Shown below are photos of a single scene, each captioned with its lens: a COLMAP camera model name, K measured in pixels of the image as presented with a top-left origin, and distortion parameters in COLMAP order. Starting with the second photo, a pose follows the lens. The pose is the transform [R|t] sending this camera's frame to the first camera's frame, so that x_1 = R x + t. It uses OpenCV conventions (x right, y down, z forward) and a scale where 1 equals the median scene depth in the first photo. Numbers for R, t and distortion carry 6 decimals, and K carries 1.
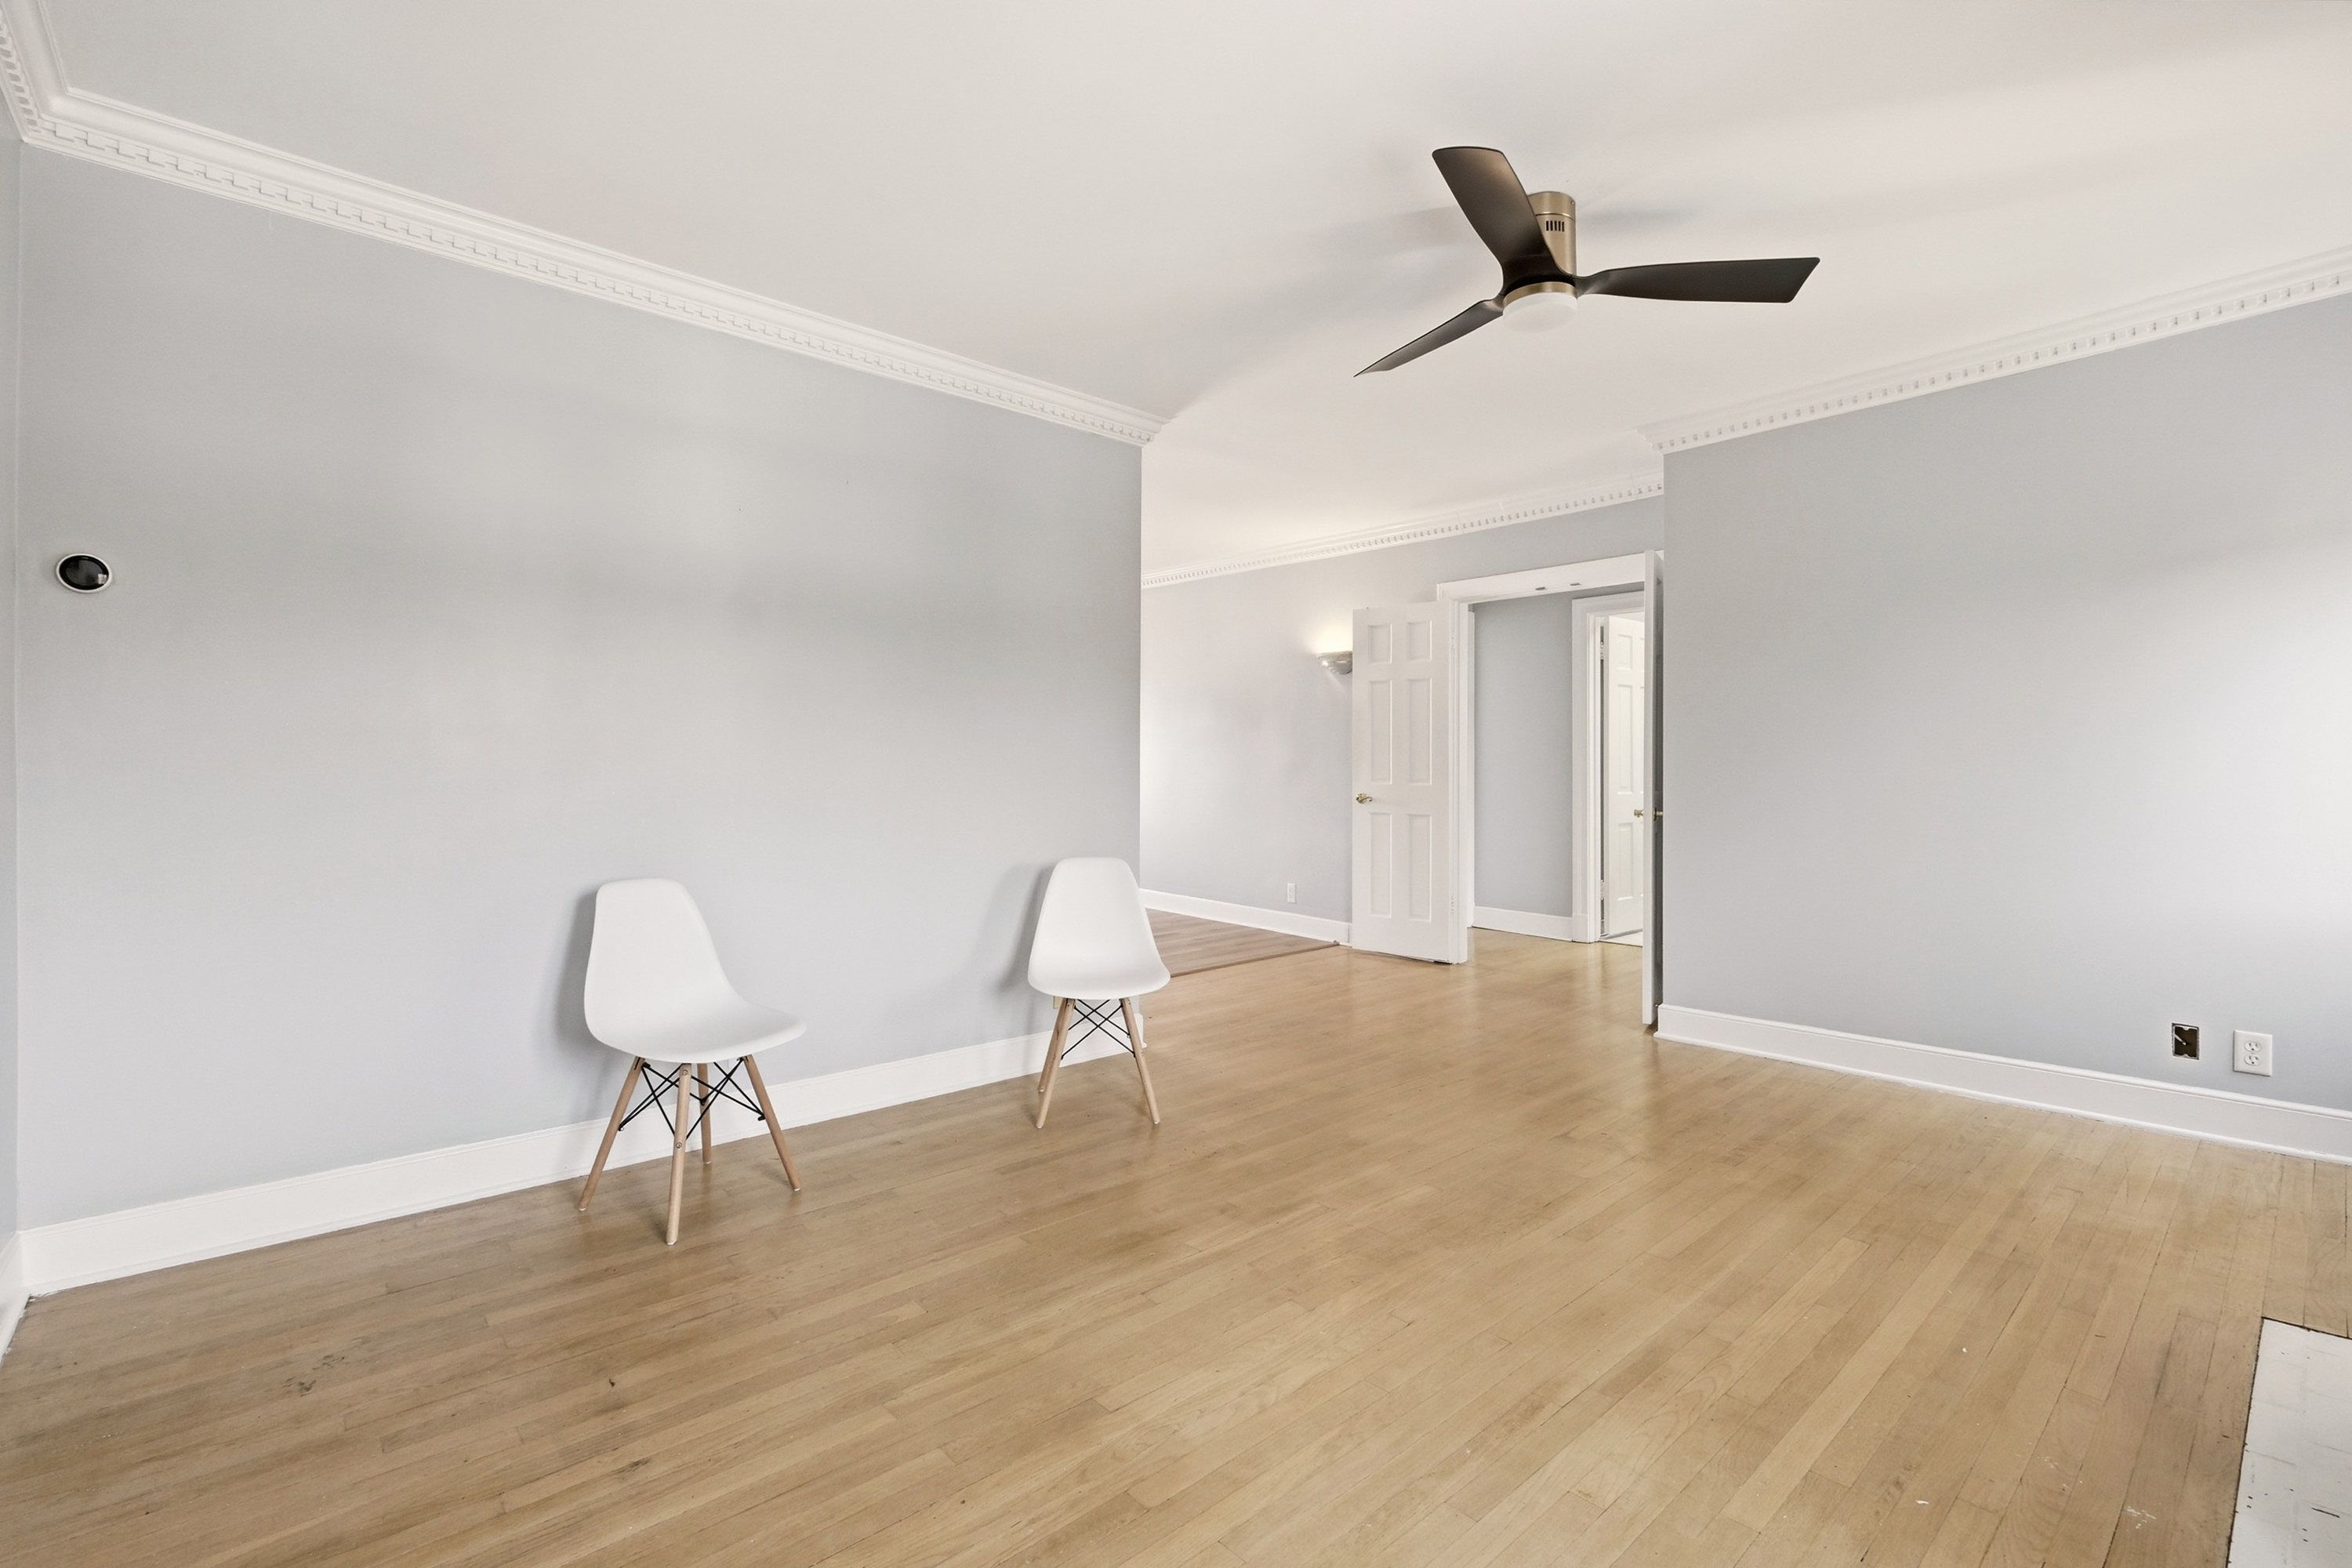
lens RADIAL K [[1025.5, 0, 1174.8], [0, 1025.5, 764.6], [0, 0, 1]] dist [-0.001626, 0.000050]
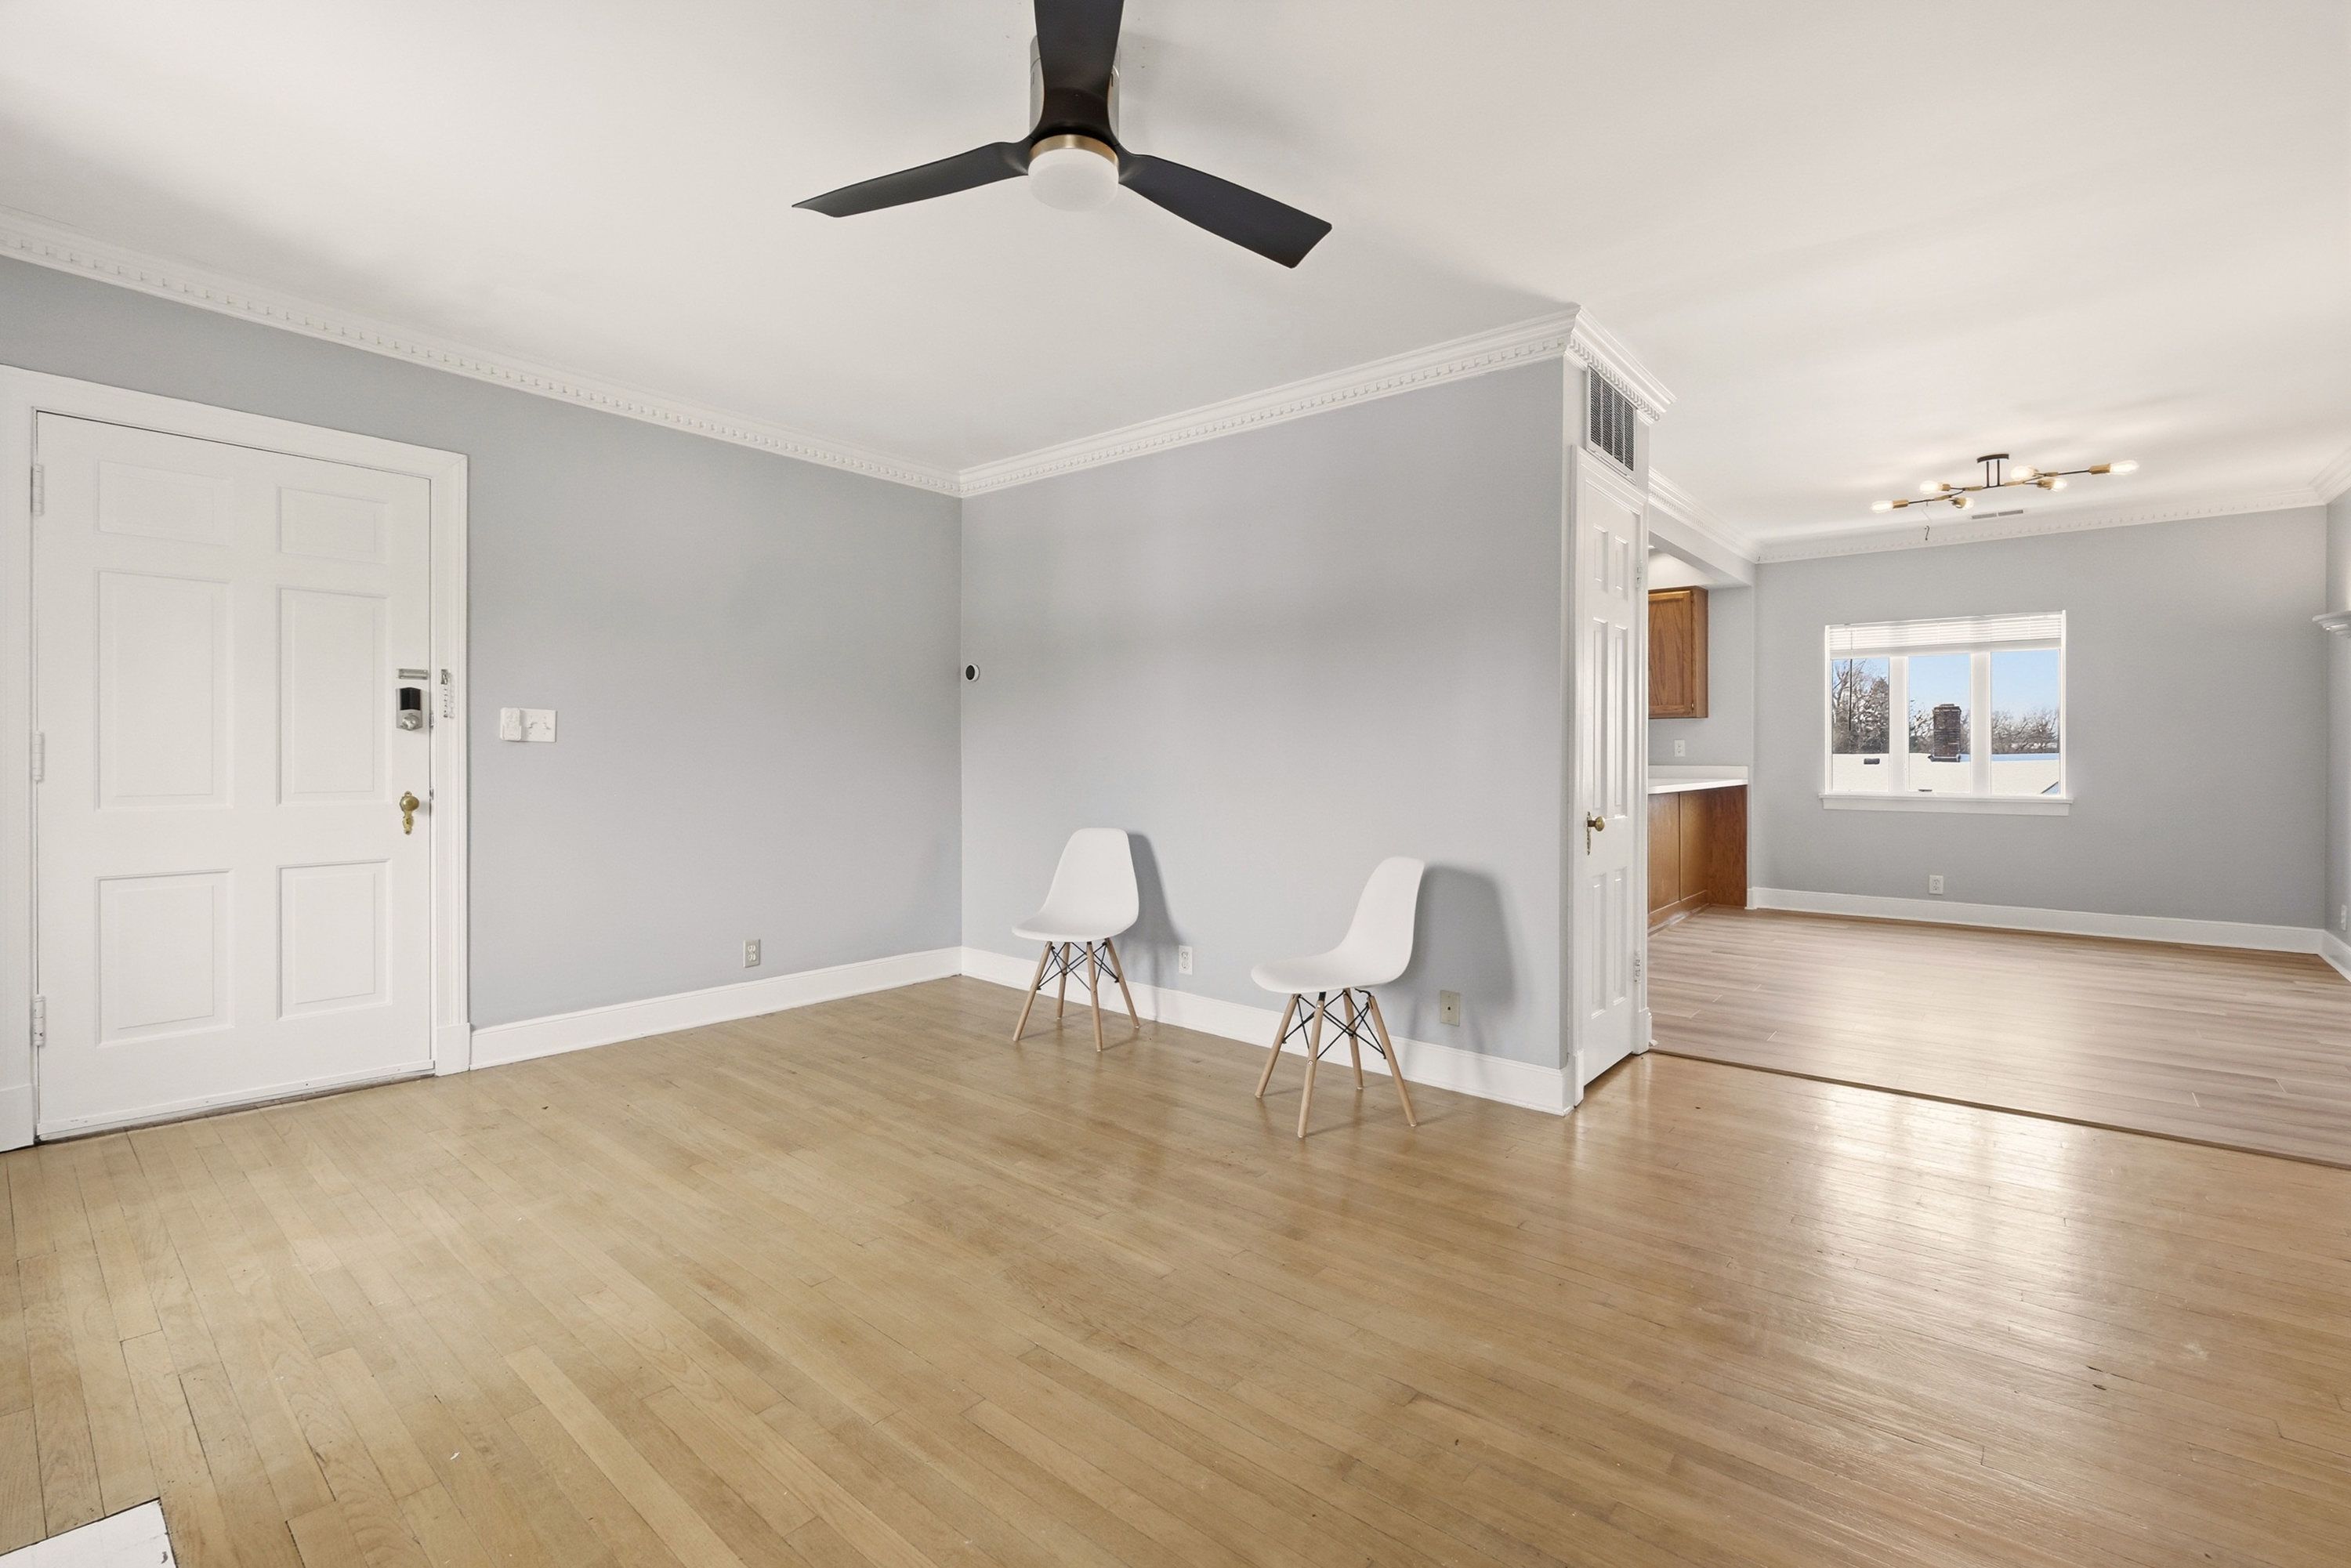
lens RADIAL K [[1030.2, 0, 1180.1], [0, 1030.2, 755.4], [0, 0, 1]] dist [-0.004479, 0.000224]
pose [[0.148809, -0.003551, -0.988860, 1.401746], [-0.001760, 0.999991, -0.003856, 0.010581], [0.988864, 0.002314, 0.148801, 1.177095]]
